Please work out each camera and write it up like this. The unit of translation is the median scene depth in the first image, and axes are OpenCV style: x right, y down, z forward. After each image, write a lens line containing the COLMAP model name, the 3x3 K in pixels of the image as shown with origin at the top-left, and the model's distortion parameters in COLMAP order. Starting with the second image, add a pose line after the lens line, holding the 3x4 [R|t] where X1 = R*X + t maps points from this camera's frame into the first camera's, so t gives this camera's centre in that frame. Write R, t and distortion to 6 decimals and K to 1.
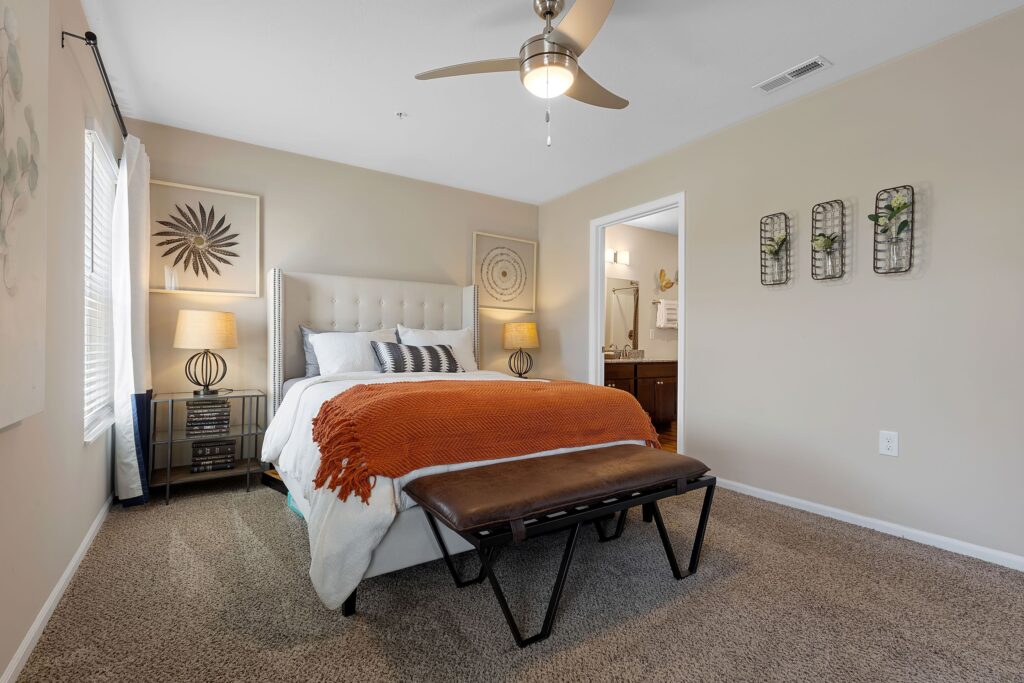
lens RADIAL K [[465.4, 0, 512.3], [0, 465.4, 342.6], [0, 0, 1]] dist [0.000291, 0.000009]
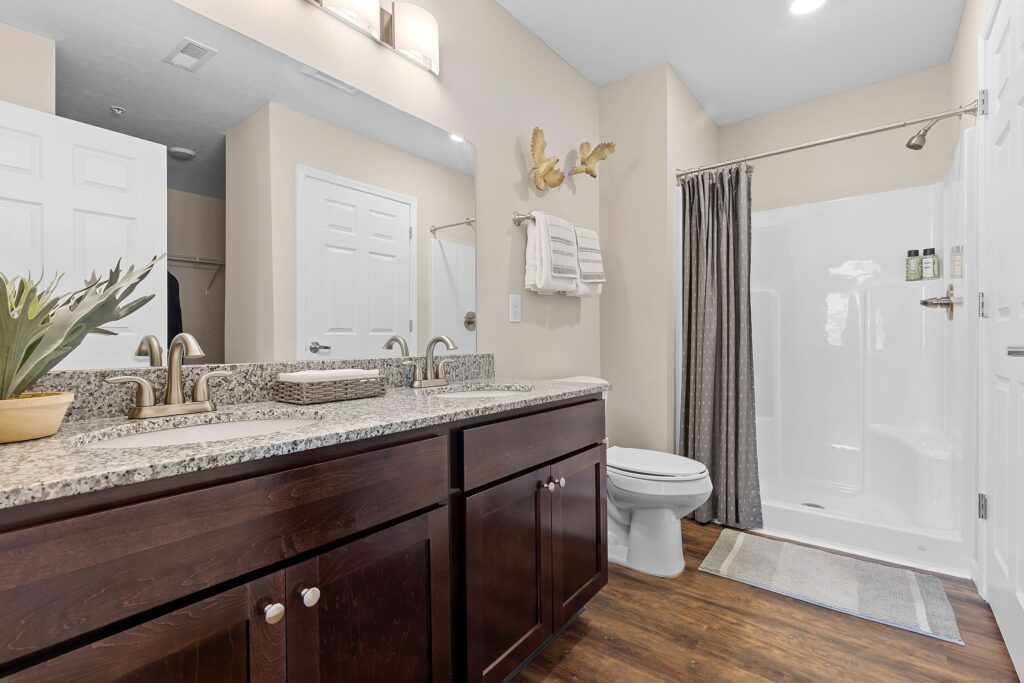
lens RADIAL K [[465.4, 0, 512.9], [0, 465.4, 342.5], [0, 0, 1]] dist [0.000291, 0.000009]
pose [[0.951213, -0.028926, 0.307175, 0.187521], [0.027404, 0.999581, 0.009270, 0.005199], [-0.307315, -0.000400, 0.951608, 0.658558]]
